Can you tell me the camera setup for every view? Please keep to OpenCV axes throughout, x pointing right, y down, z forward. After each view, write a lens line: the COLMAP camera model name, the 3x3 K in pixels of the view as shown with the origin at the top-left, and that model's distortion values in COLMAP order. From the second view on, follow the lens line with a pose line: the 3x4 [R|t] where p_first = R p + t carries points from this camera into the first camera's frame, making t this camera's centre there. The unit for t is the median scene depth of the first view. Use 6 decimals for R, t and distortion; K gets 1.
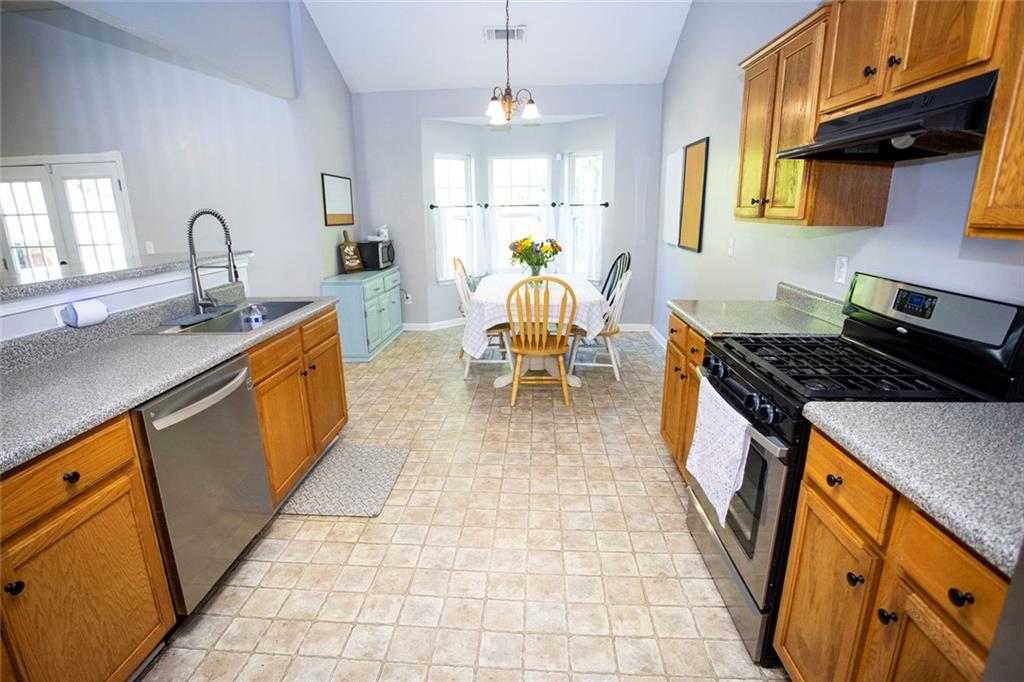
lens RADIAL K [[490.8, 0, 509.9], [0, 490.8, 342.8], [0, 0, 1]] dist [-0.085337, 0.037750]
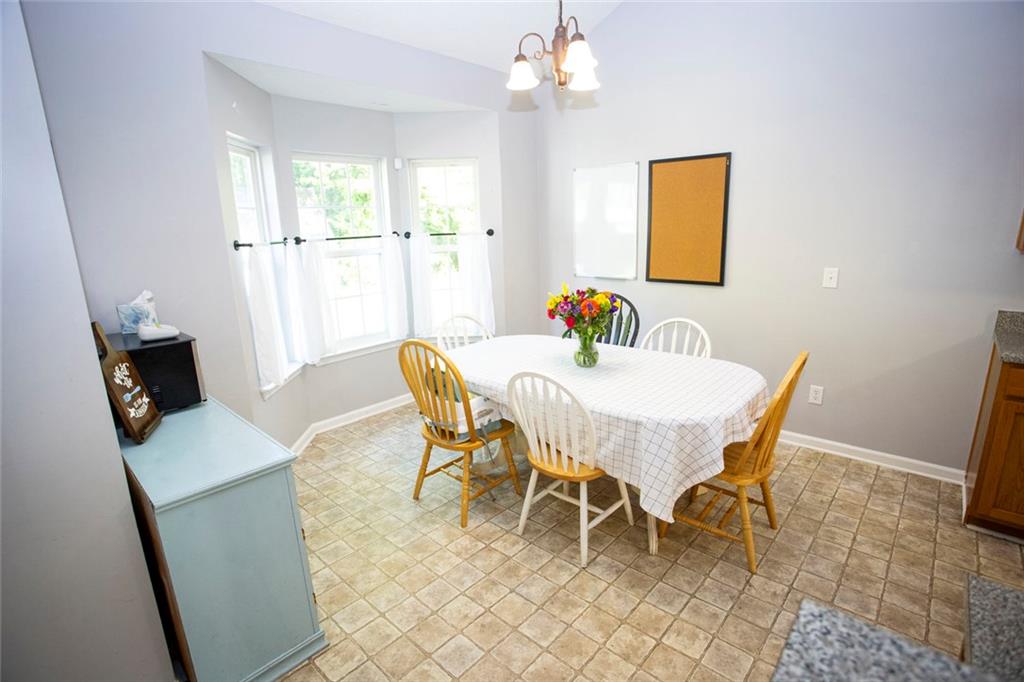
lens RADIAL K [[490.8, 0, 509.9], [0, 490.8, 342.8], [0, 0, 1]] dist [-0.085337, 0.037750]
pose [[0.636275, -0.187205, 0.748404, -0.511848], [0.223030, 0.973323, 0.053852, -0.218195], [-0.738520, 0.132652, 0.661053, 0.725156]]
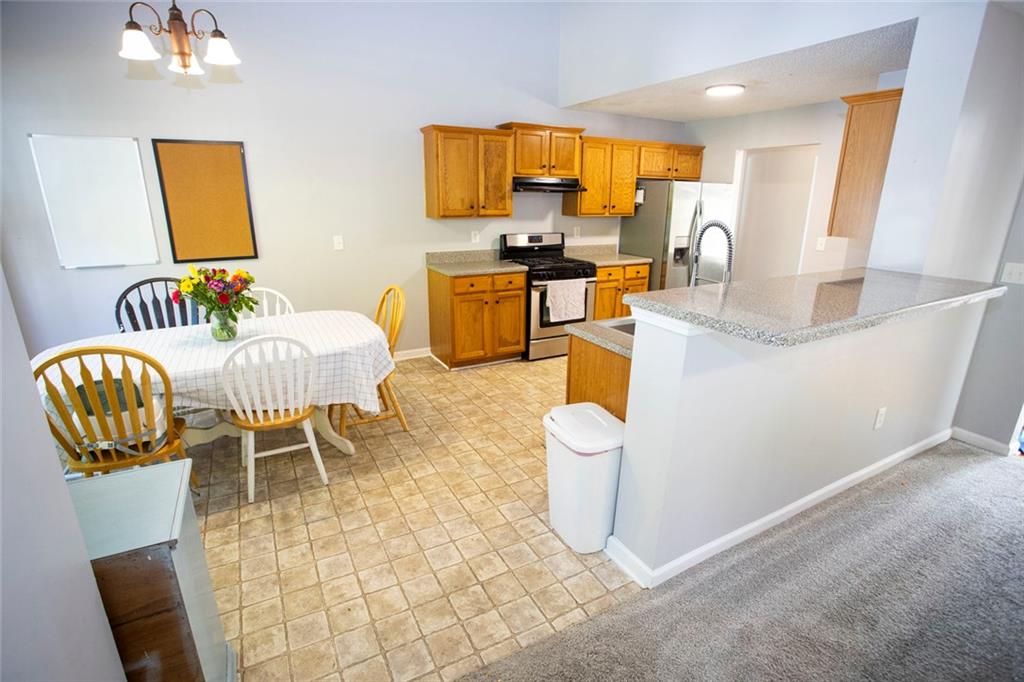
lens RADIAL K [[490.8, 0, 509.9], [0, 490.8, 342.8], [0, 0, 1]] dist [-0.085337, 0.037750]
pose [[-0.510572, -0.243527, 0.824627, -0.723631], [0.222627, 0.888907, 0.400351, -0.306914], [-0.830514, 0.387992, -0.399636, 1.015561]]
